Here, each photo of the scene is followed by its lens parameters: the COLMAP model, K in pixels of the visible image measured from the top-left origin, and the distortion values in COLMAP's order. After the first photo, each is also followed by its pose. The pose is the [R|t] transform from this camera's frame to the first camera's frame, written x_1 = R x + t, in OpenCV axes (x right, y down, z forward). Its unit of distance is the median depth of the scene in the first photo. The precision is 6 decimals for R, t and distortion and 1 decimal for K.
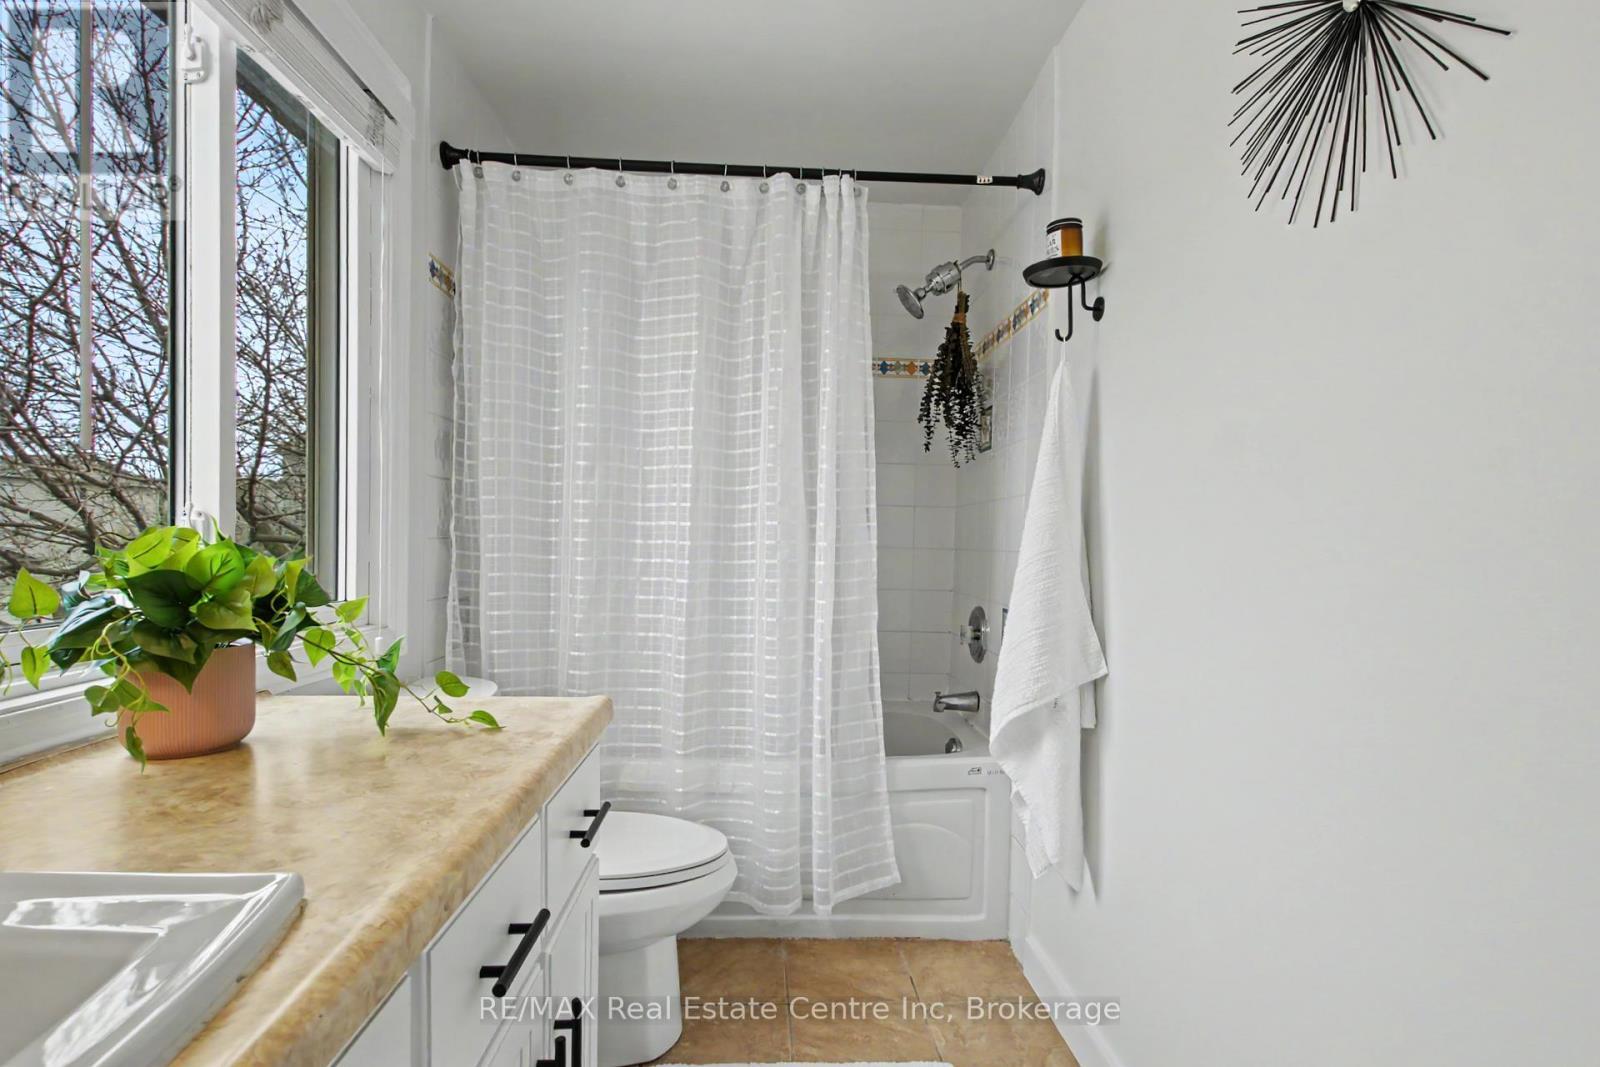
lens RADIAL K [[777.3, 0, 800.7], [0, 777.3, 567.0], [0, 0, 1]] dist [-0.005328, -0.000456]
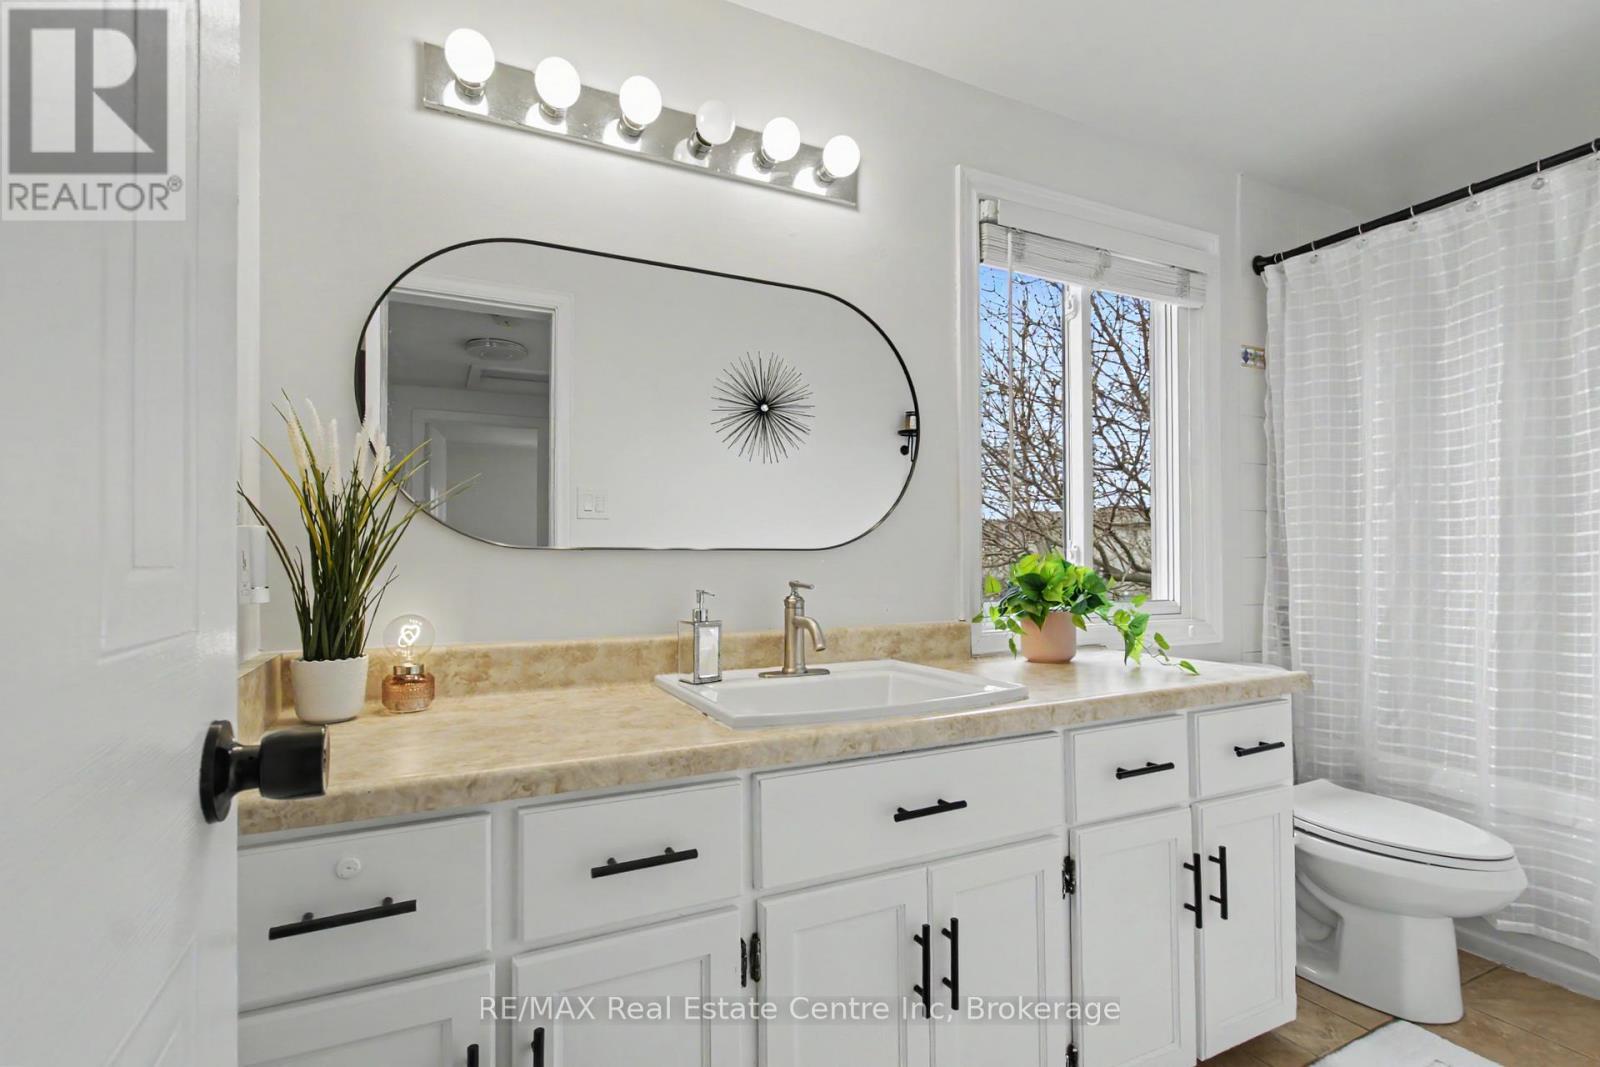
lens RADIAL K [[750.4, 0, 797.8], [0, 750.4, 546.5], [0, 0, 1]] dist [0.000096, 0.000341]
pose [[0.395289, -0.041883, -0.917602, 0.377602], [-0.014266, 0.998560, -0.051723, 0.020022], [0.918446, 0.033536, 0.394122, -0.196732]]
